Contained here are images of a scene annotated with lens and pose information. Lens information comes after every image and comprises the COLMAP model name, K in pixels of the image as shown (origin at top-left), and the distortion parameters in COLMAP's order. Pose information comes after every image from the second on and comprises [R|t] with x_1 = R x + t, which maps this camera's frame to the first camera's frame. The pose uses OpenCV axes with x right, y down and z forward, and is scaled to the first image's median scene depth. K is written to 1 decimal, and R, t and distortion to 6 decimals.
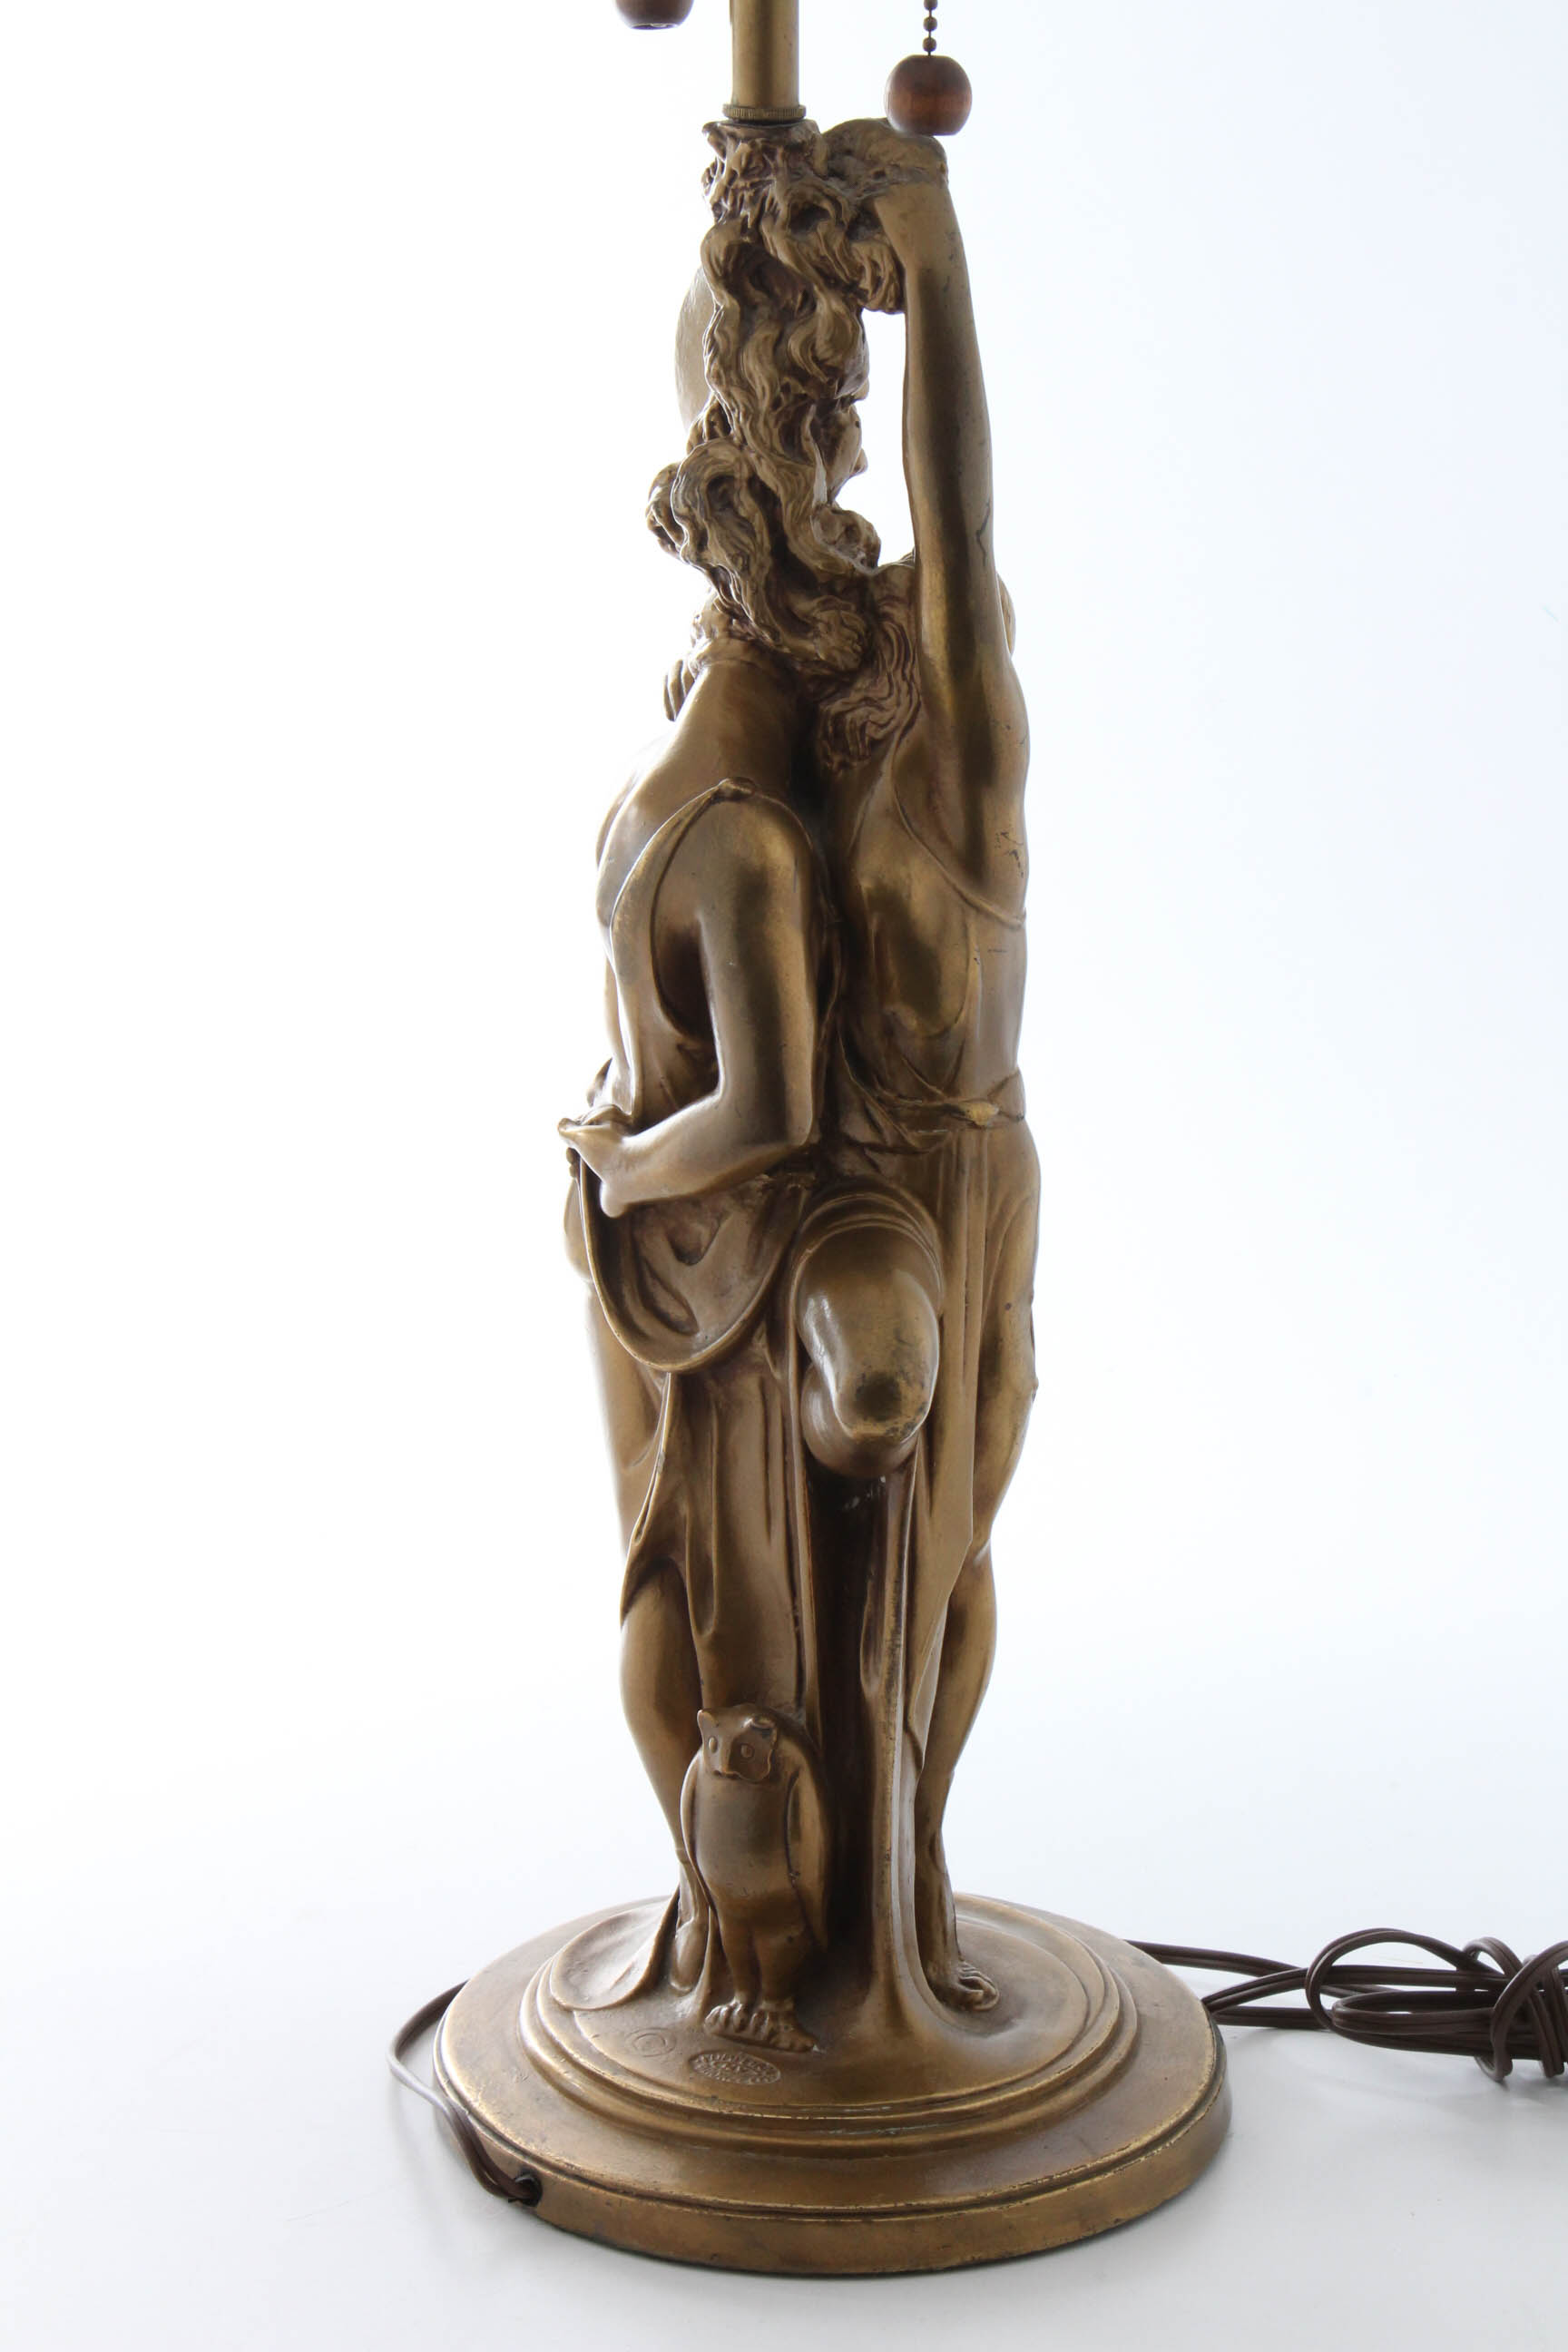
lens RADIAL K [[5294.3, 0, 784.0], [0, 5294.3, 1176.0], [0, 0, 1]] dist [0.062397, 0.308744]
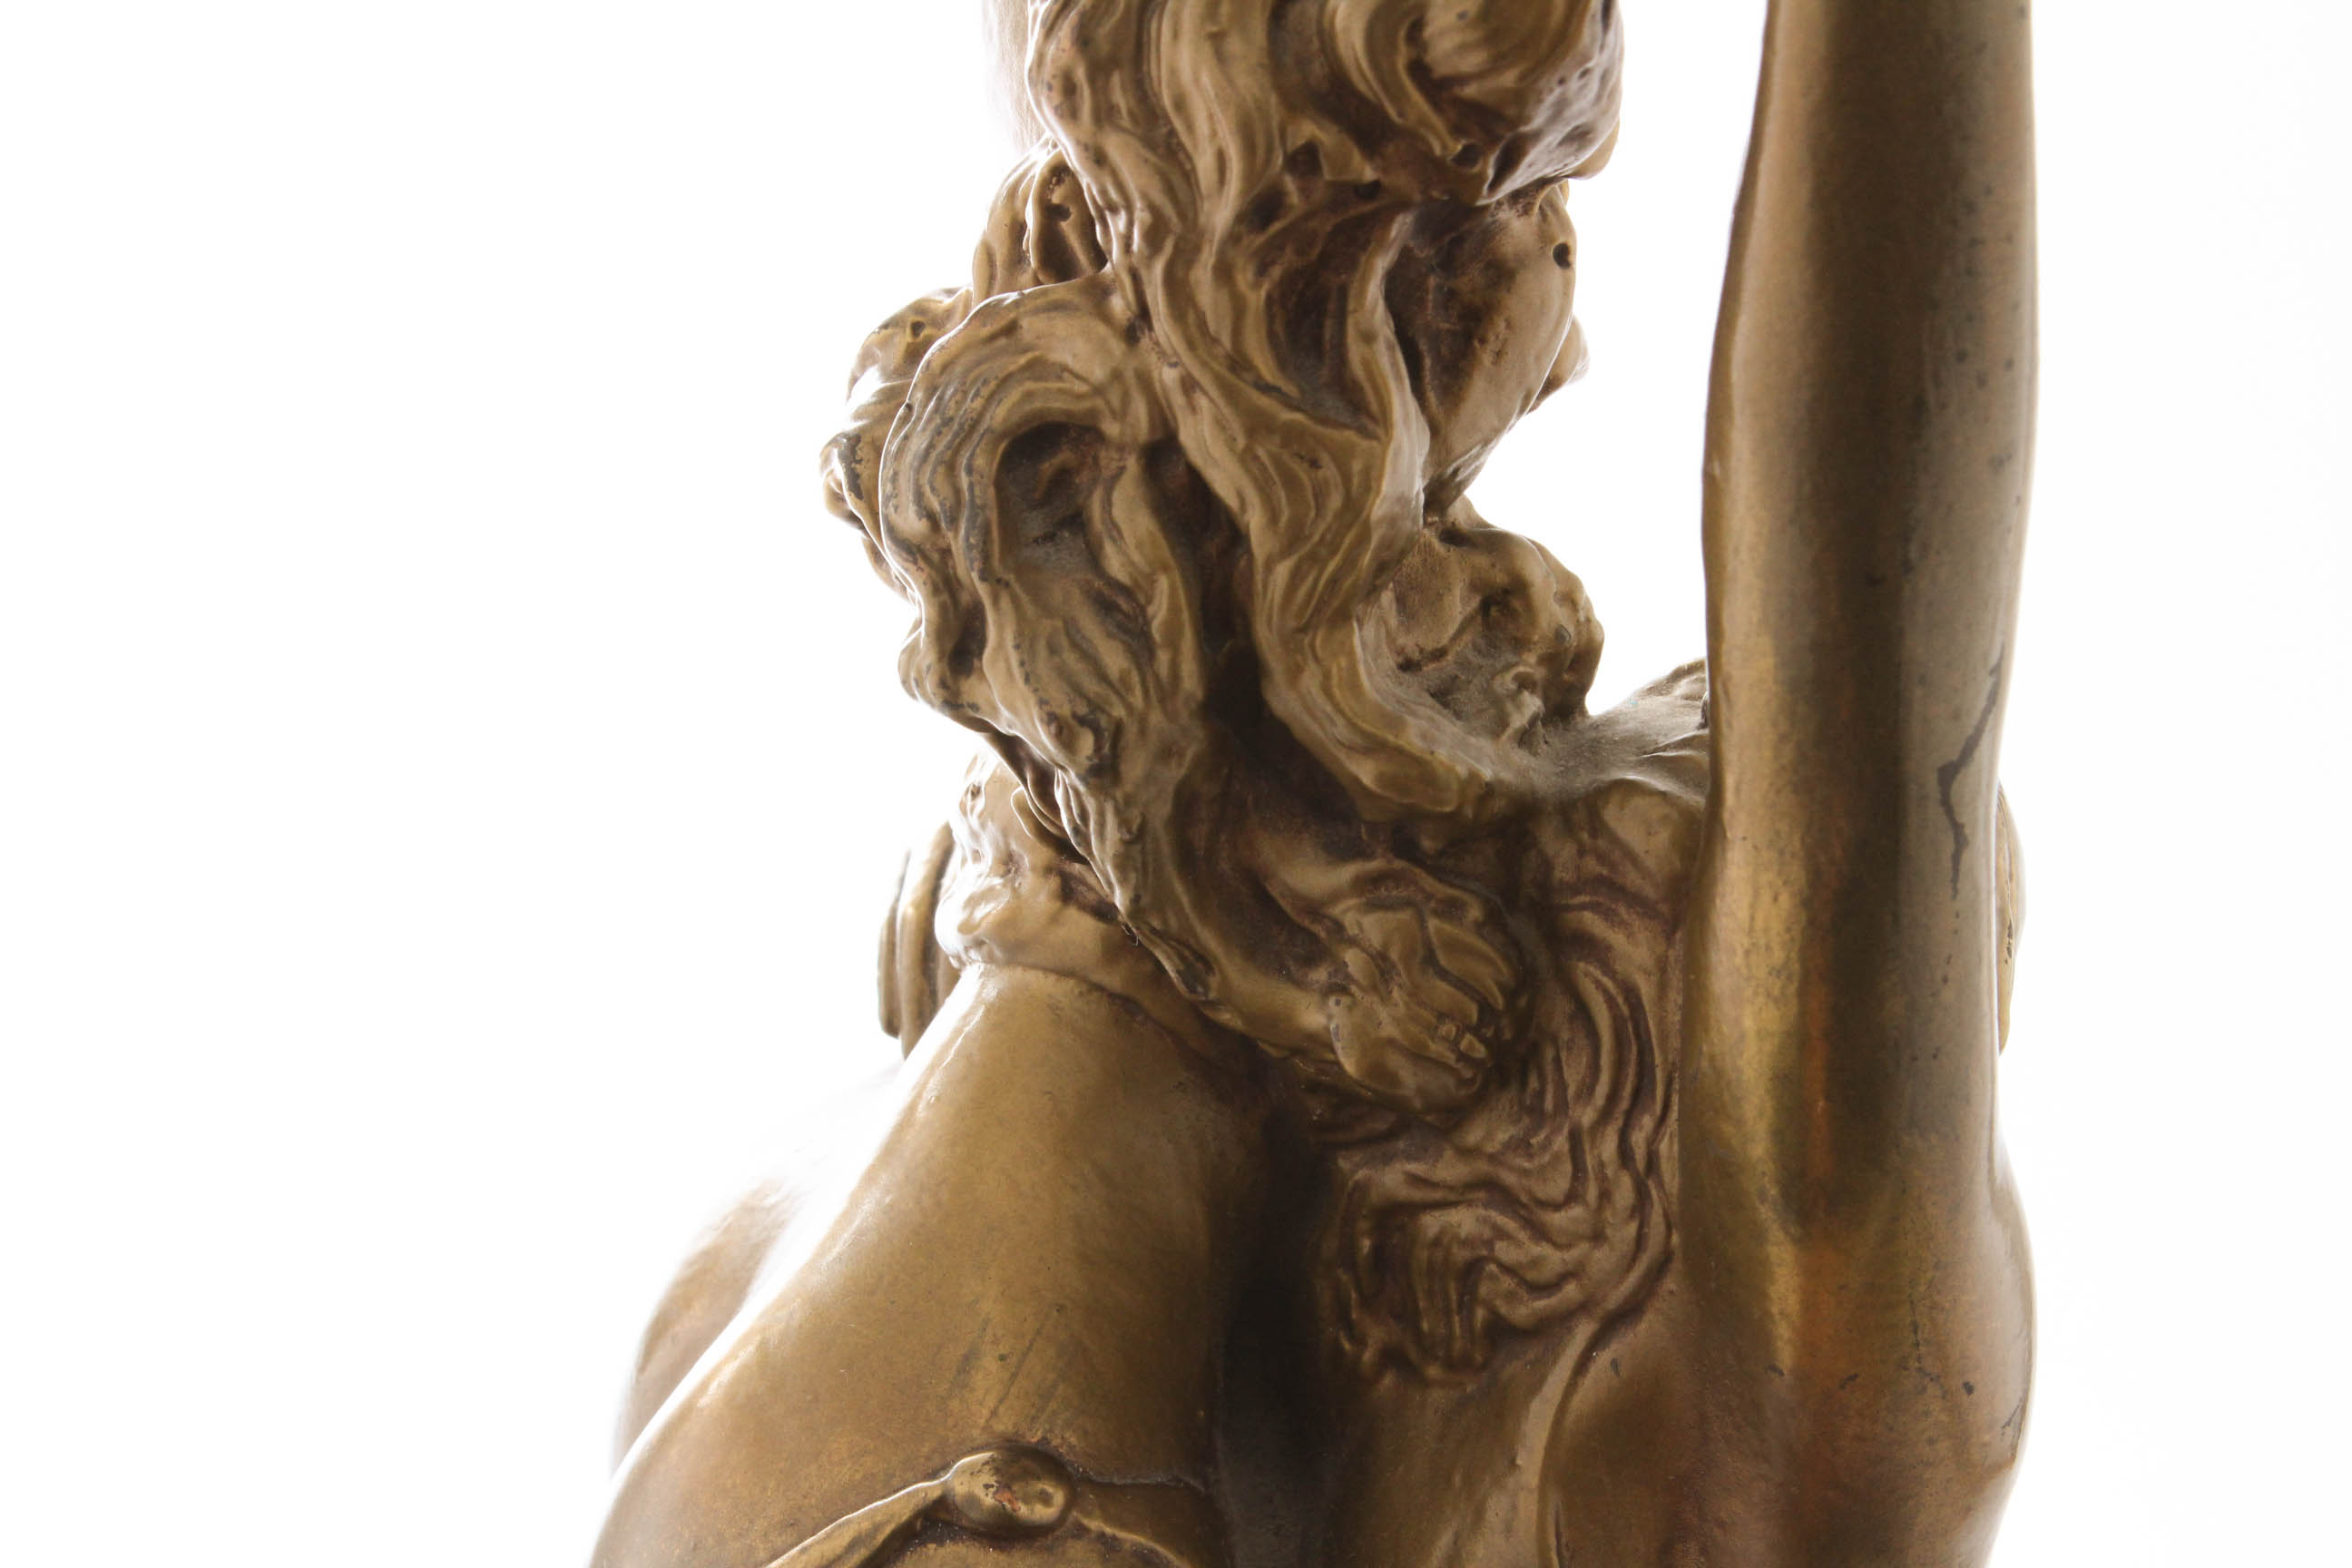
lens RADIAL K [[5294.3, 0, 1176.0], [0, 5294.3, 784.0], [0, 0, 1]] dist [0.062397, 0.308744]
pose [[0.992280, 0.108168, -0.060660, 0.013690], [-0.098966, 0.985431, 0.138313, -0.152270], [0.074737, -0.131242, 0.988529, 0.716748]]
